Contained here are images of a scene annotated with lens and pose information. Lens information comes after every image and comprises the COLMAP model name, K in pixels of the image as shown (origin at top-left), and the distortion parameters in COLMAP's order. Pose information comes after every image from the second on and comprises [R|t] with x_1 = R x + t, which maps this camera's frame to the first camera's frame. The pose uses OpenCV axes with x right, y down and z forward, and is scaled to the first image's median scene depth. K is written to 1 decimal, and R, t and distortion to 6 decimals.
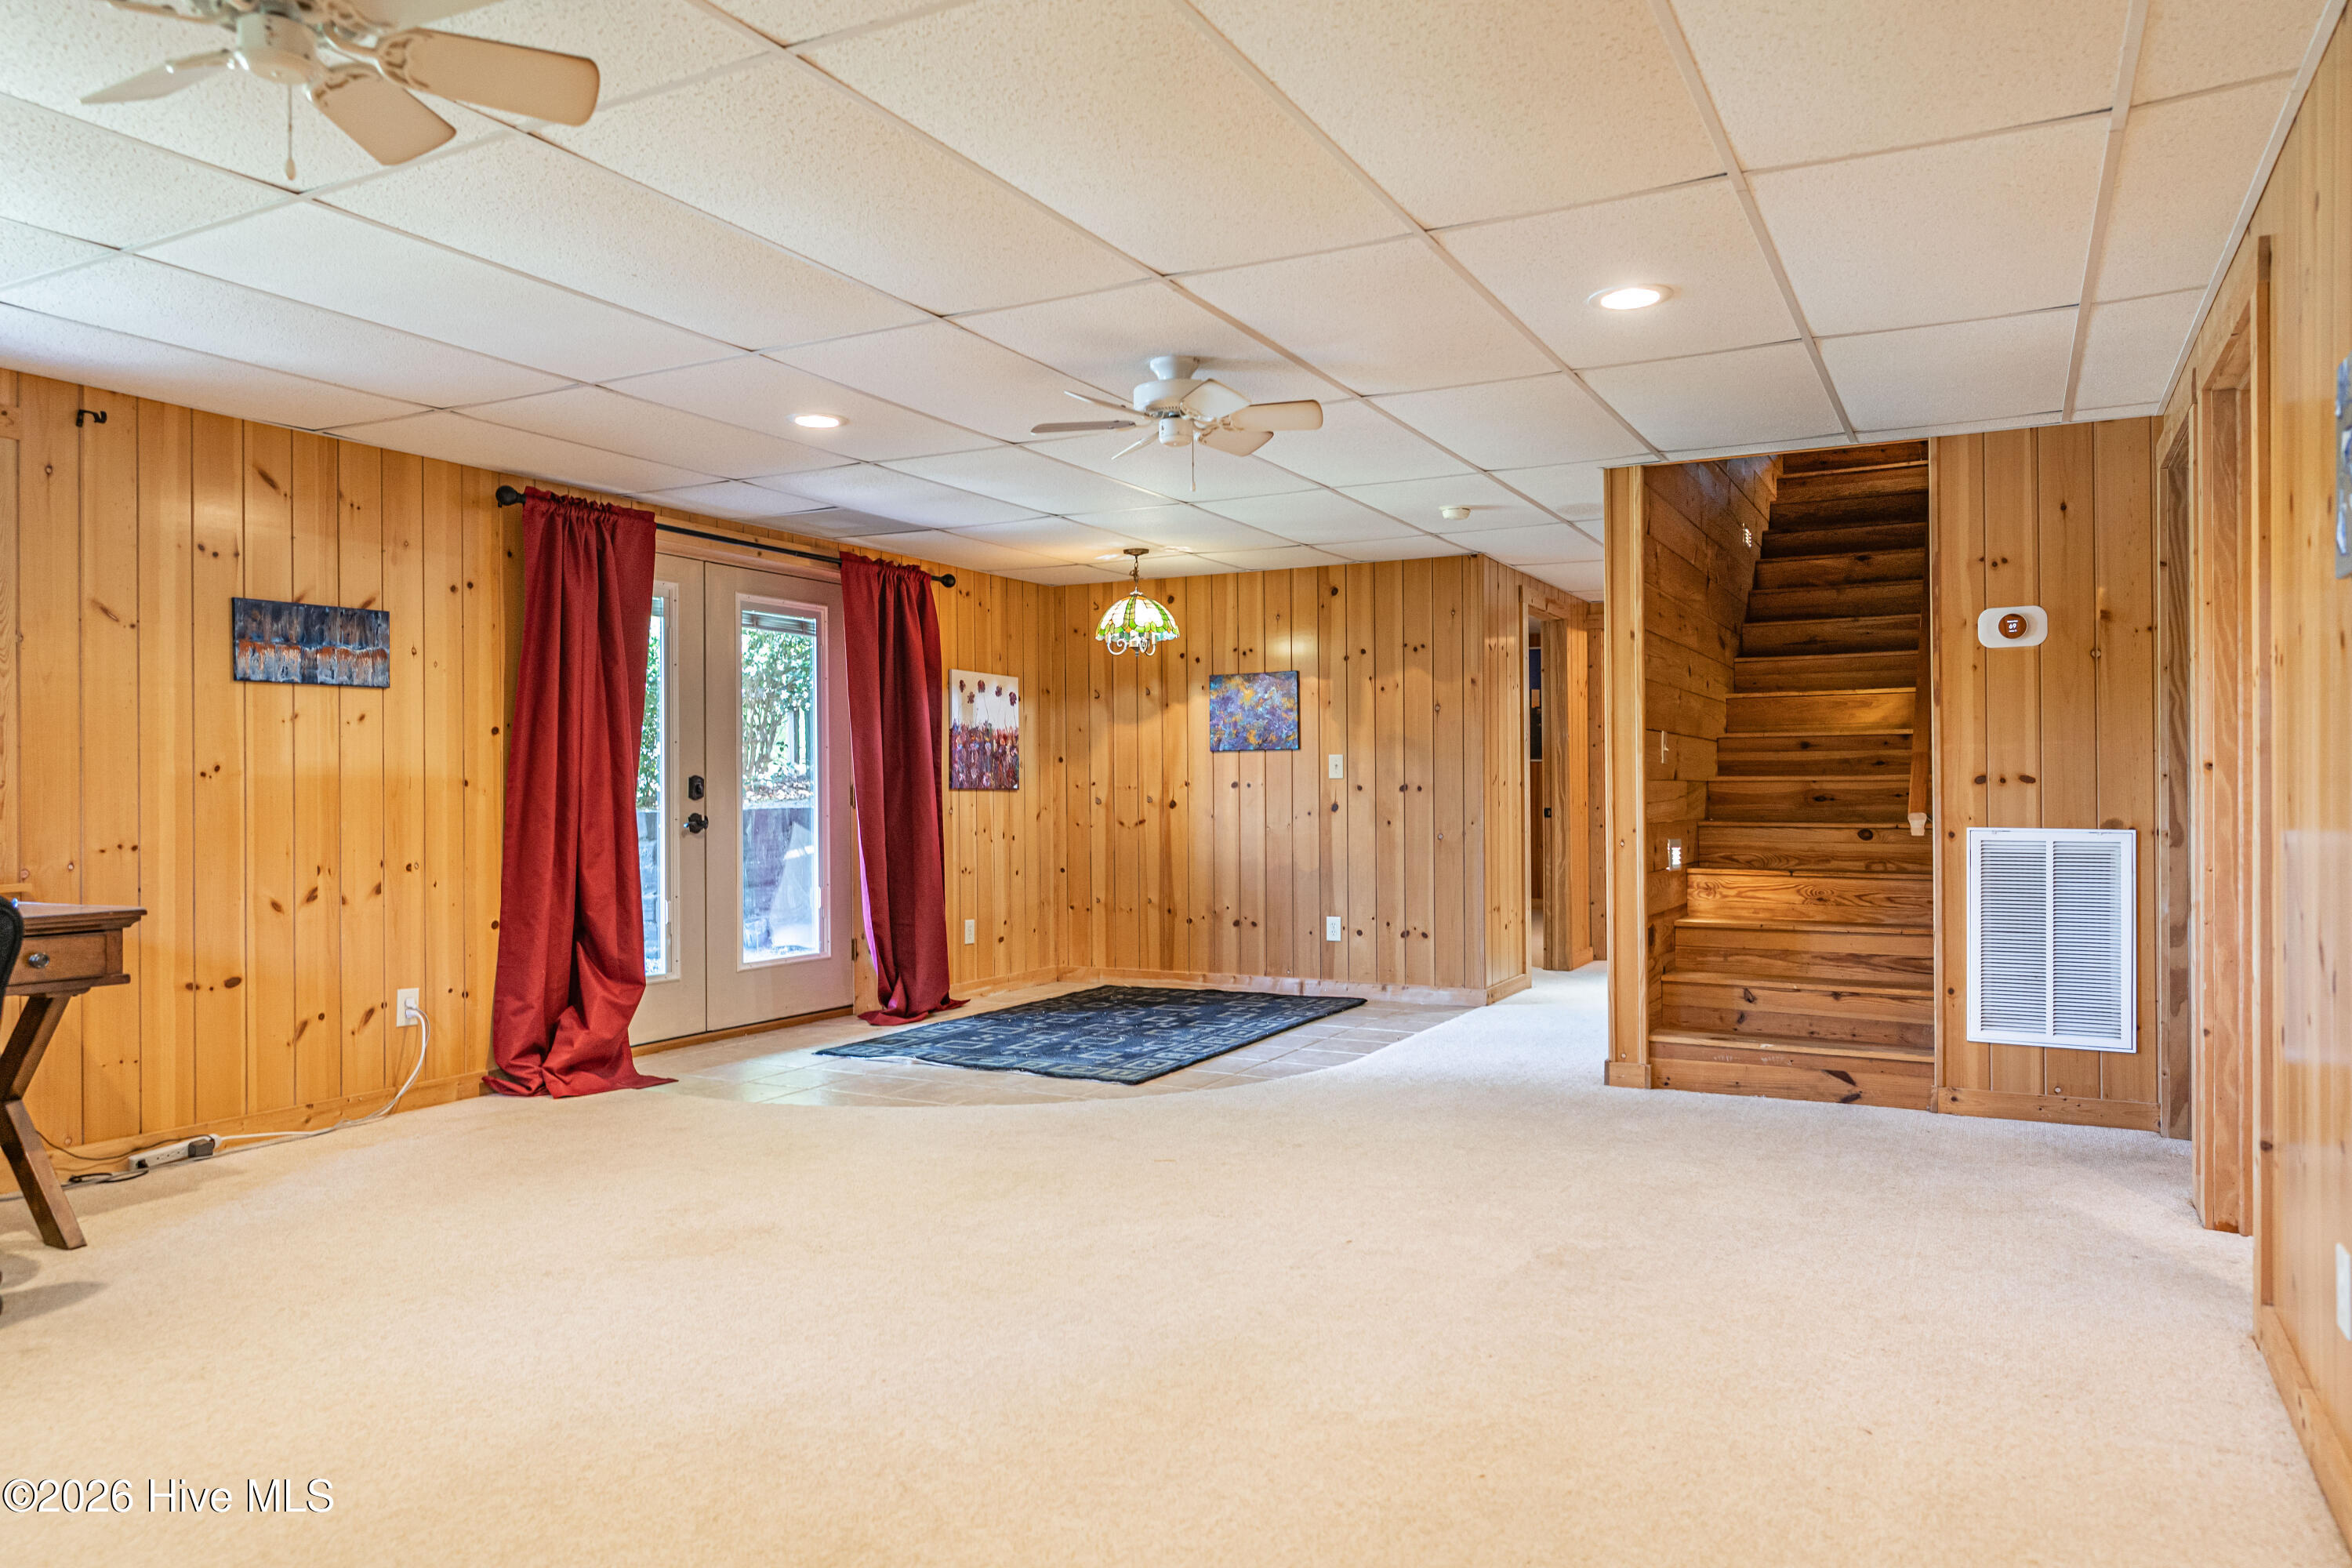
lens RADIAL K [[1565.6, 0, 1169.9], [0, 1565.6, 783.2], [0, 0, 1]] dist [-0.003881, 0.009730]
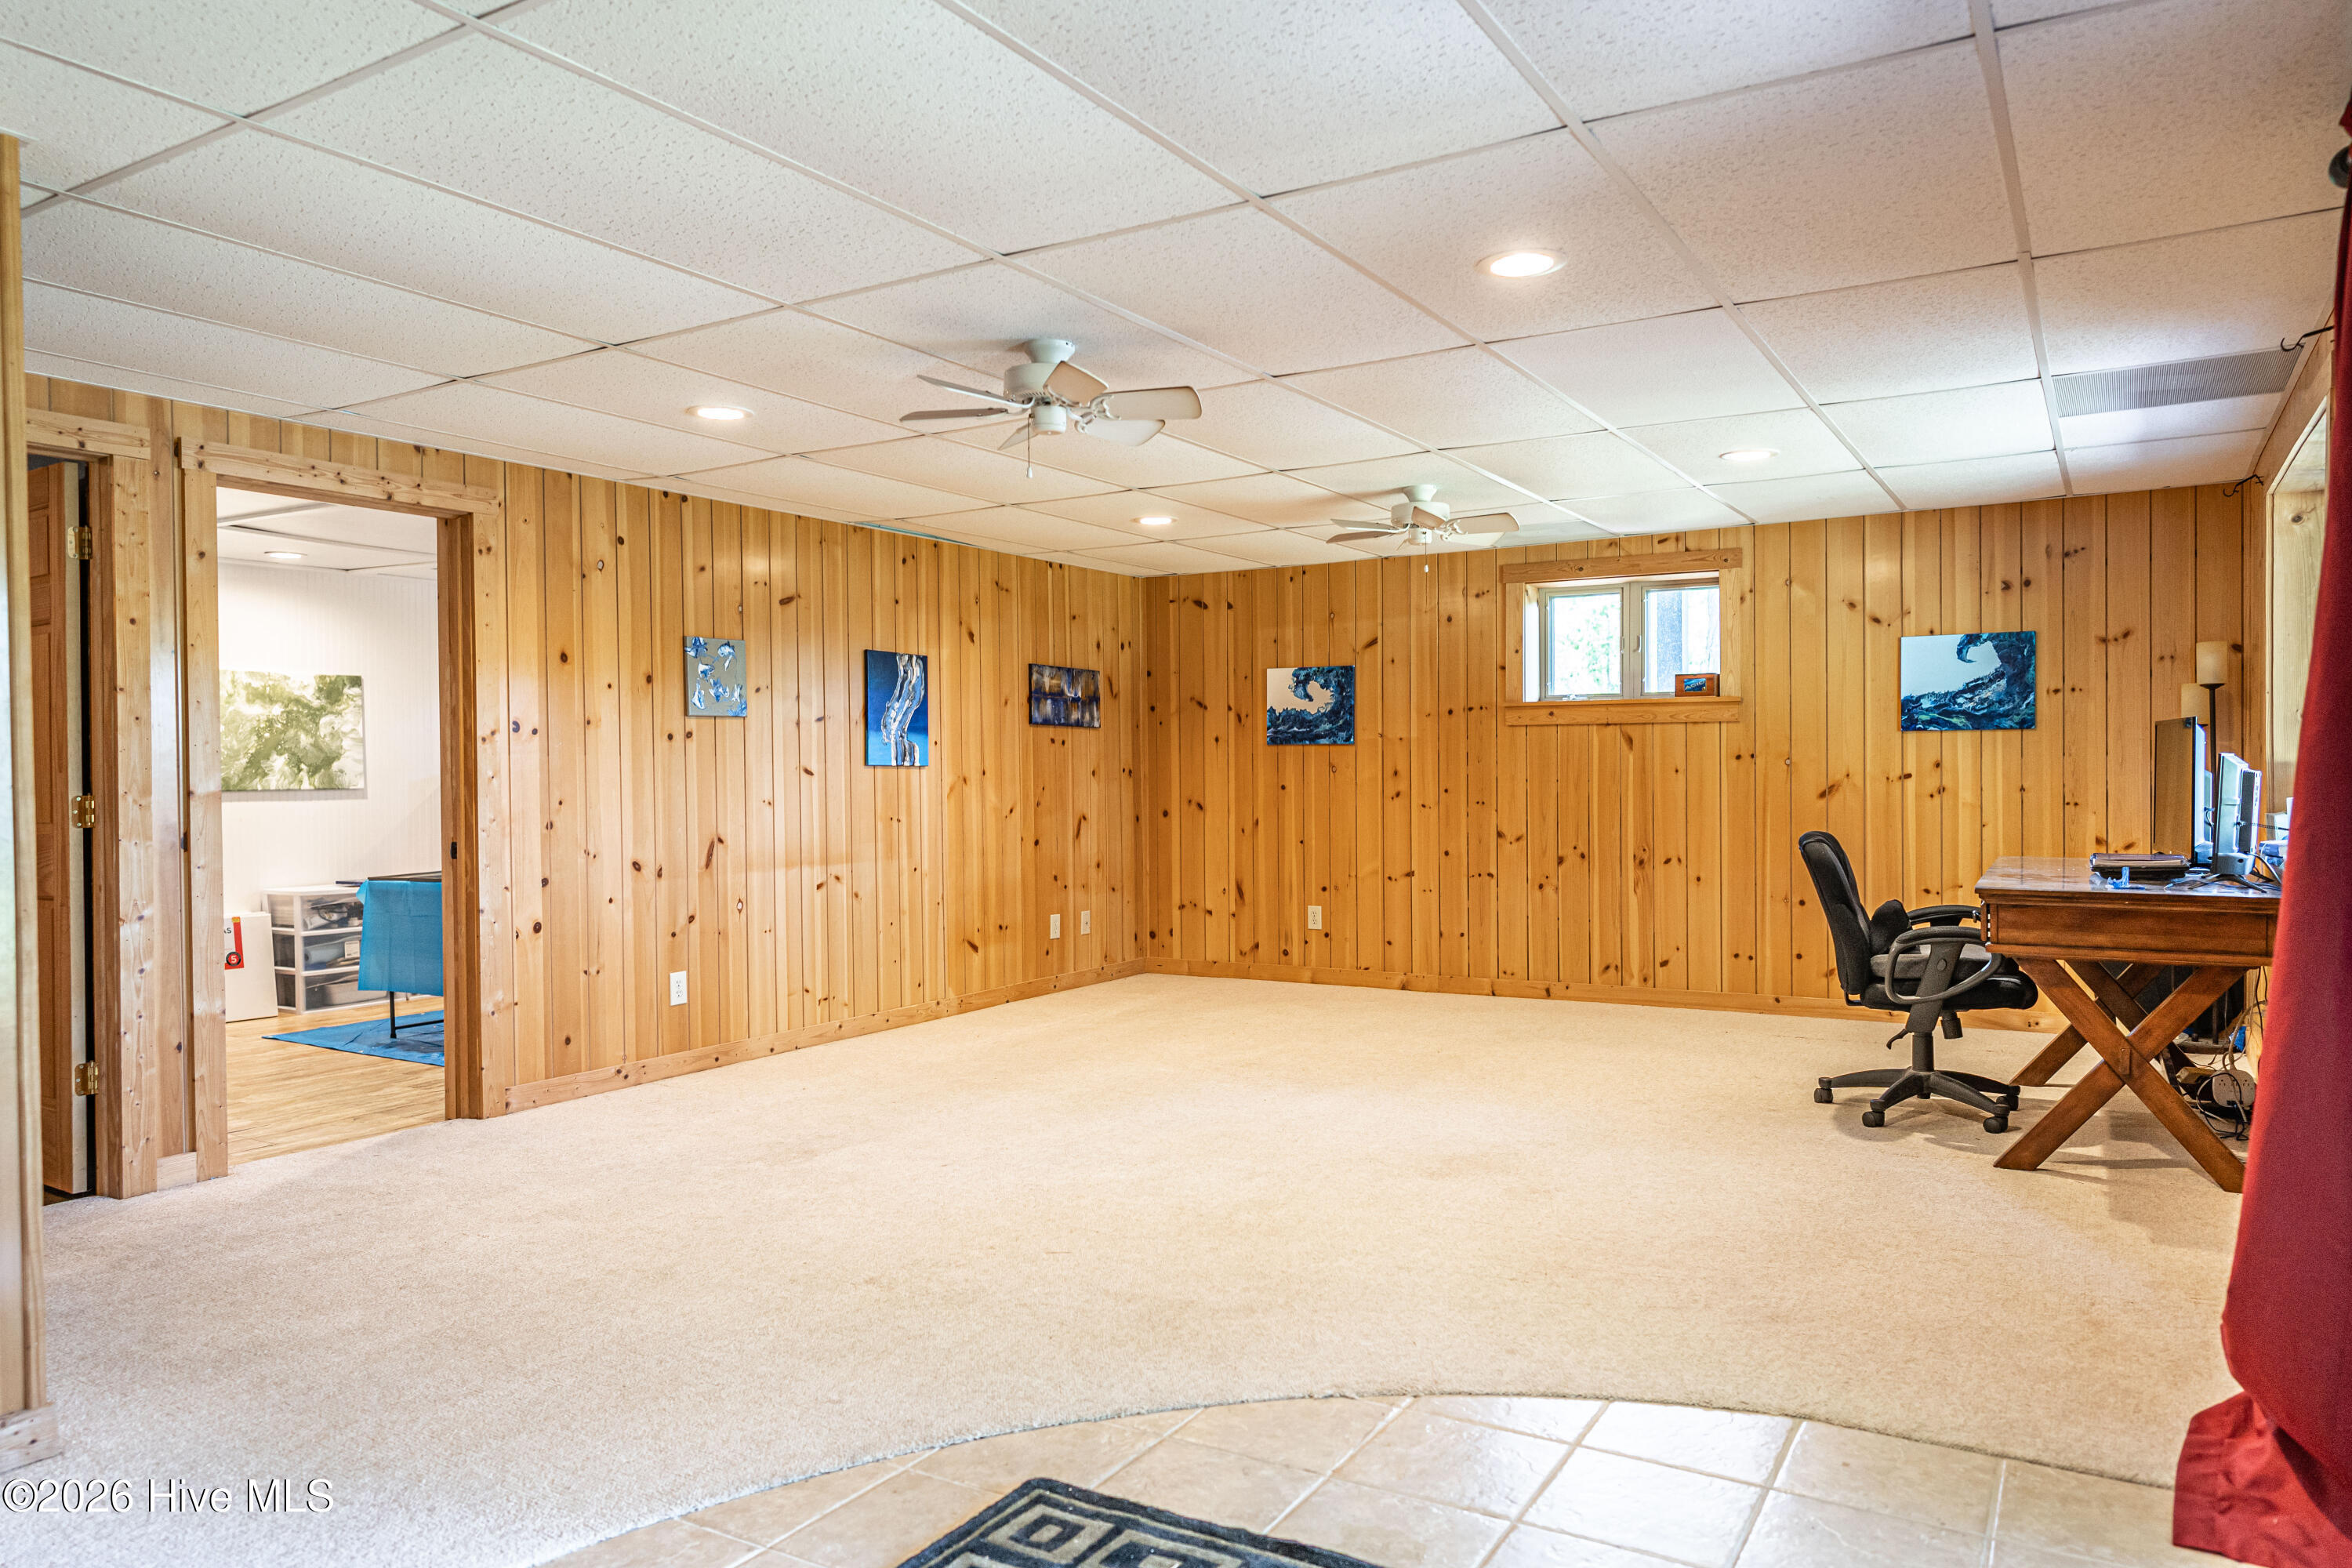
lens RADIAL K [[1565.6, 0, 1185.2], [0, 1565.6, 781.3], [0, 0, 1]] dist [-0.003881, 0.009730]
pose [[-0.998670, 0.014872, 0.049370, -0.069379], [0.015070, 0.999880, 0.003635, -0.004341], [-0.049310, 0.004374, -0.998774, 1.084341]]
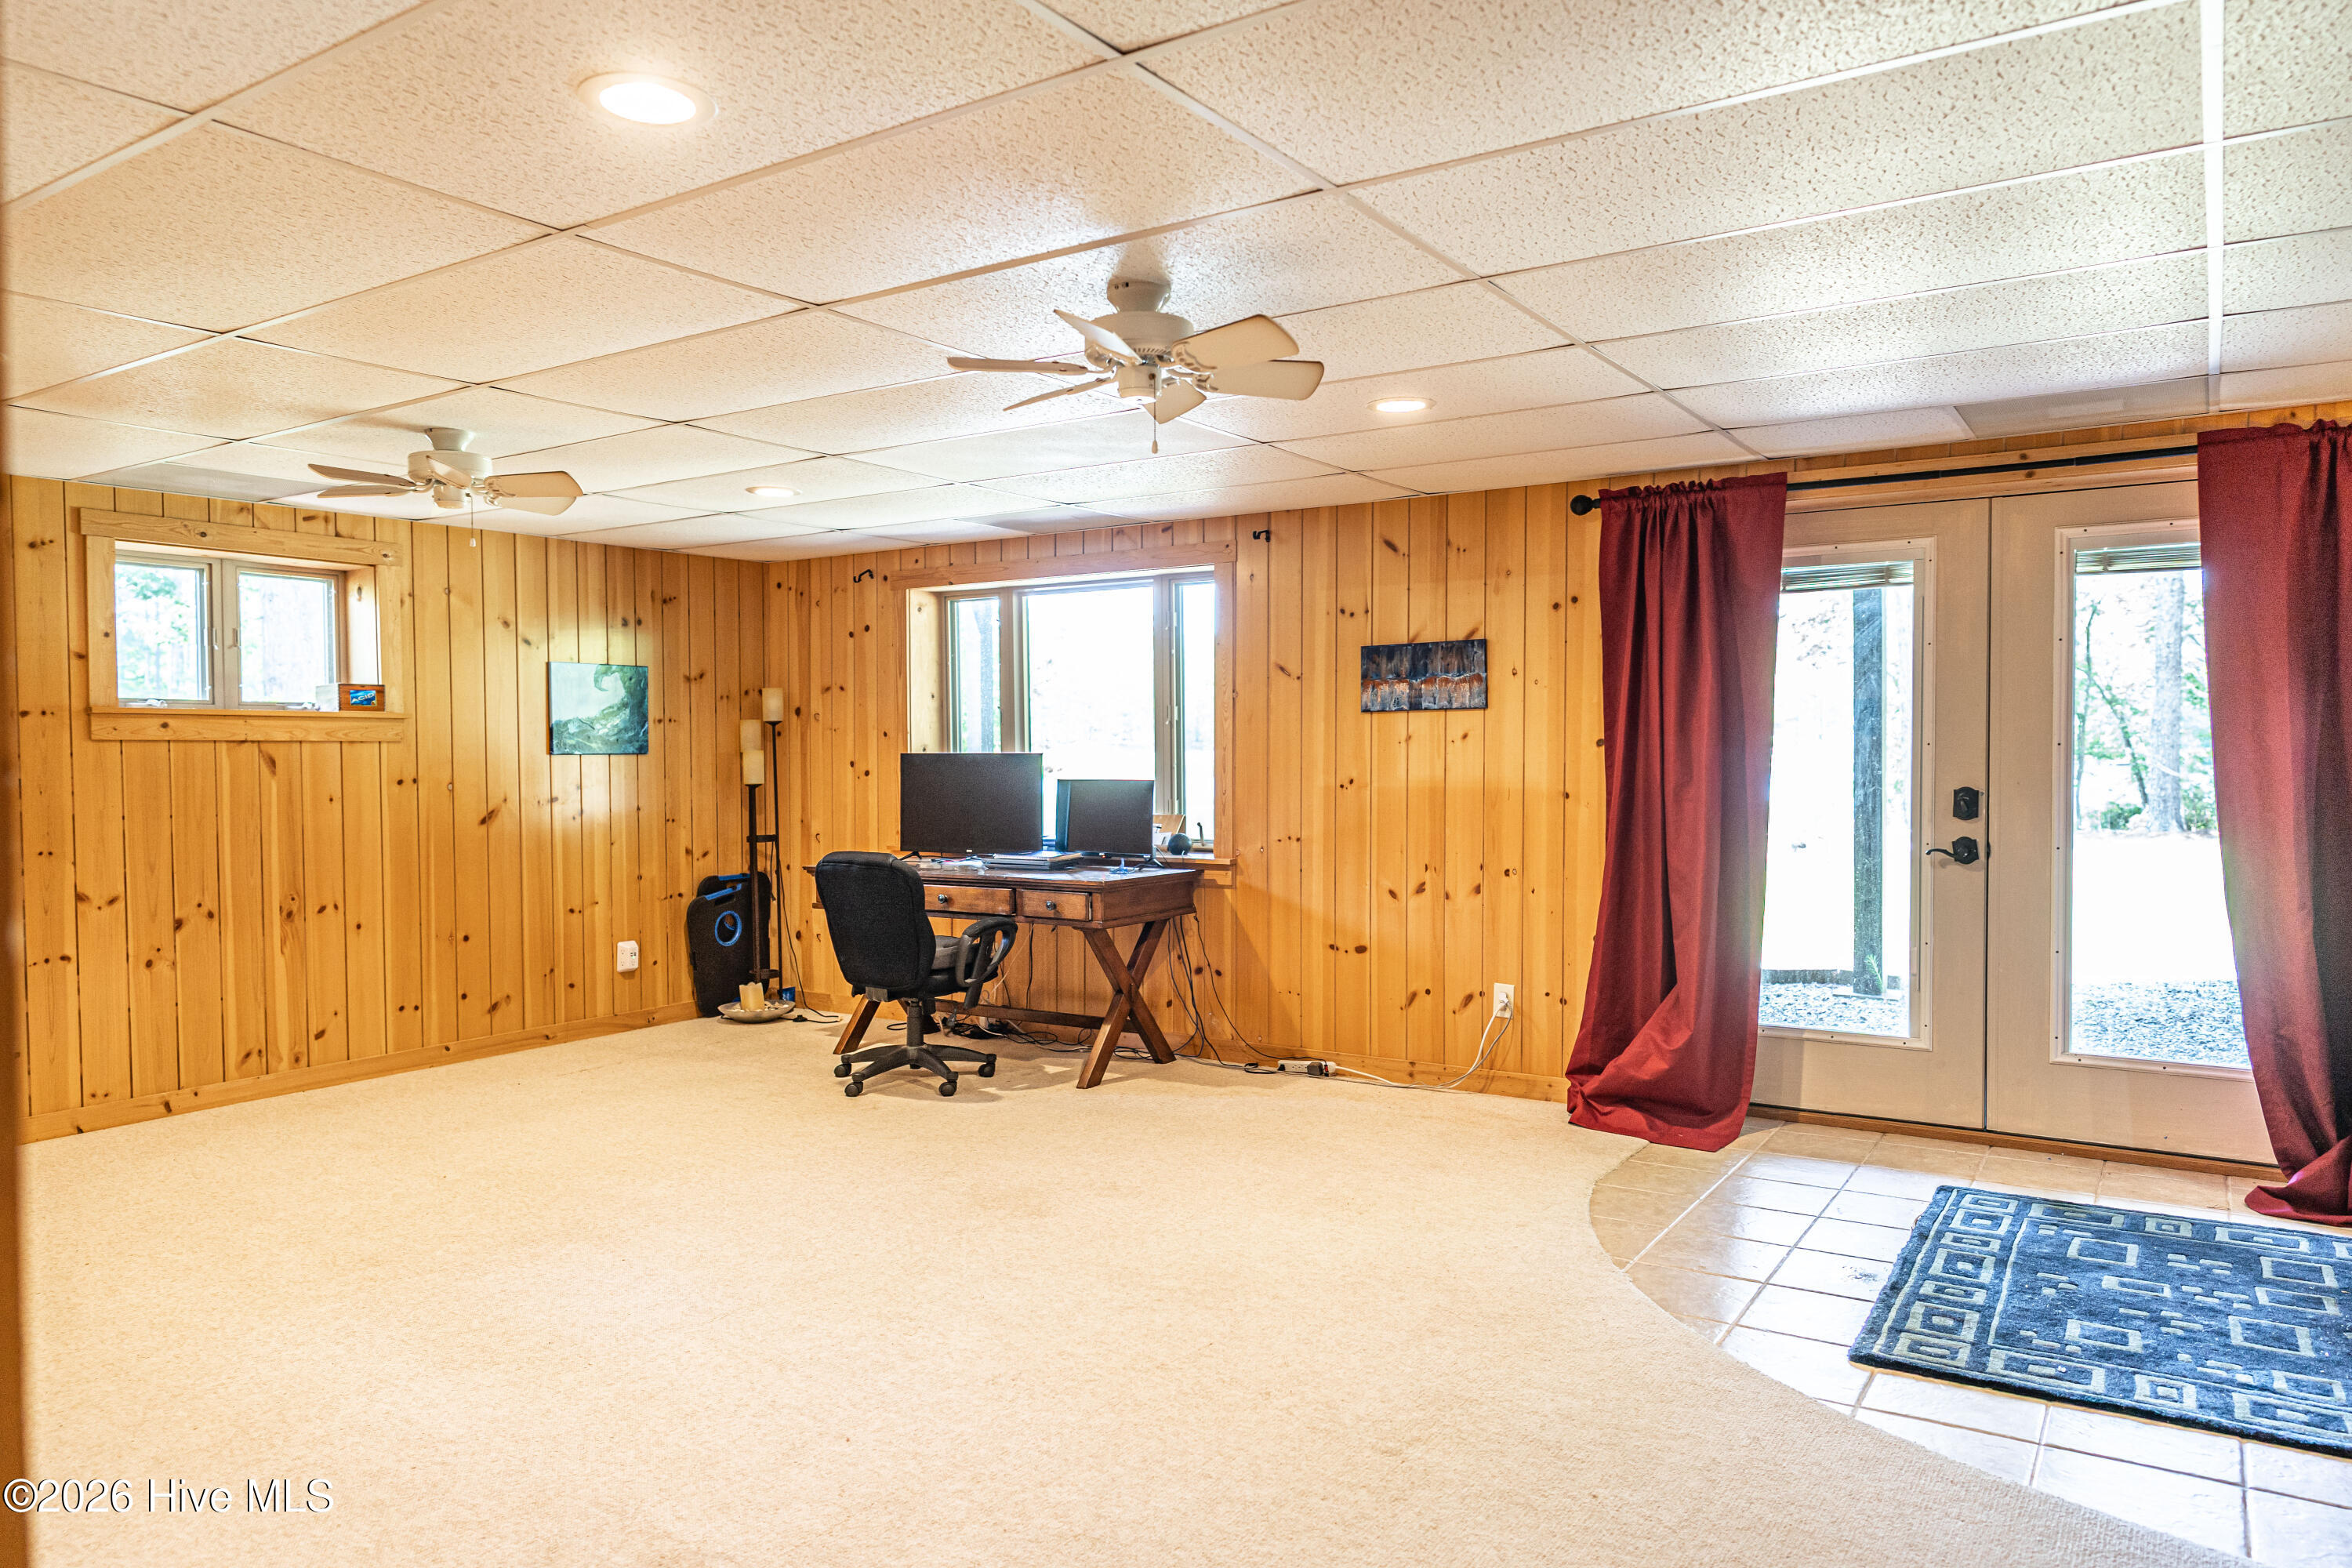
lens RADIAL K [[1565.6, 0, 1152.2], [0, 1565.6, 790.3], [0, 0, 1]] dist [-0.003881, 0.009730]
pose [[-0.096019, 0.033788, -0.994806, 0.429505], [0.011087, 0.999398, 0.032874, -0.028988], [0.995318, -0.007873, -0.096335, 0.601918]]
